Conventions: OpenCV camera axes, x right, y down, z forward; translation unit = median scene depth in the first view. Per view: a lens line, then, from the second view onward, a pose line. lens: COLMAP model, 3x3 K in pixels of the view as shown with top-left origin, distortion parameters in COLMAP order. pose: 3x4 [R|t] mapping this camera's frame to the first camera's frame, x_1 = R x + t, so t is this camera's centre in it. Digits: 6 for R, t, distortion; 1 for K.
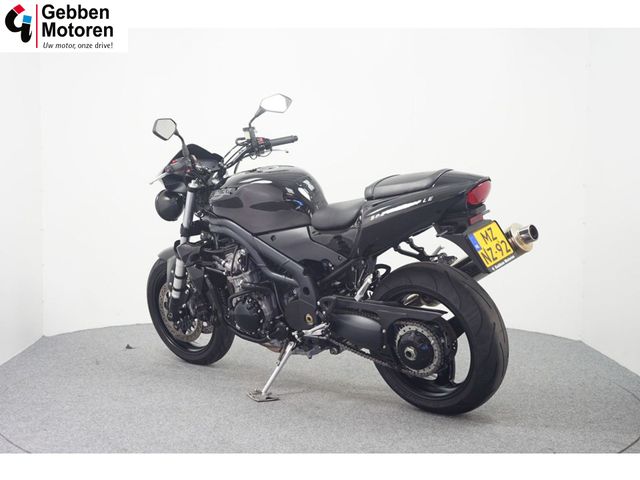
lens RADIAL K [[967.4, 0, 320.0], [0, 967.4, 240.0], [0, 0, 1]] dist [-0.149714, -0.005006]
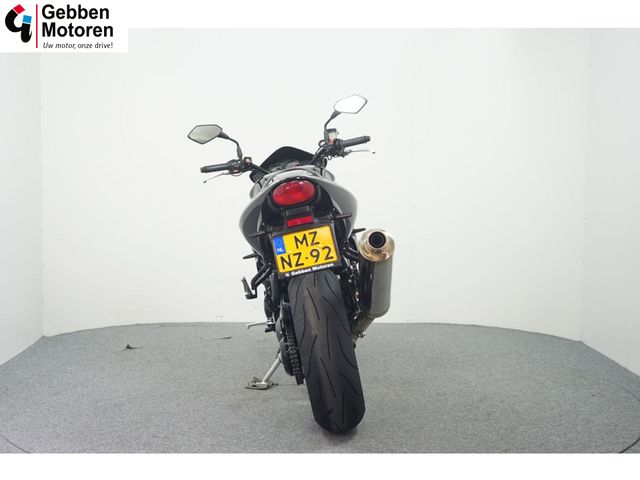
lens RADIAL K [[933.6, 0, 320.0], [0, 933.6, 240.0], [0, 0, 1]] dist [-0.013105, 0.003908]
pose [[0.673040, 0.049252, -0.737965, 0.746145], [-0.050747, 0.998504, 0.020358, -0.020548], [0.737863, 0.023748, 0.674532, 0.359142]]
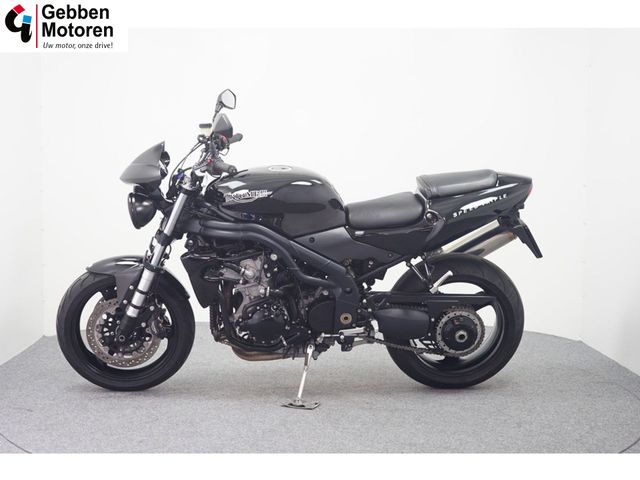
lens RADIAL K [[933.6, 0, 320.0], [0, 933.6, 240.0], [0, 0, 1]] dist [-0.013105, 0.003908]
pose [[0.728527, -0.059738, 0.682407, -0.687266], [0.050286, 0.998166, 0.033695, -0.033551], [-0.683169, 0.009768, 0.730195, 0.308075]]
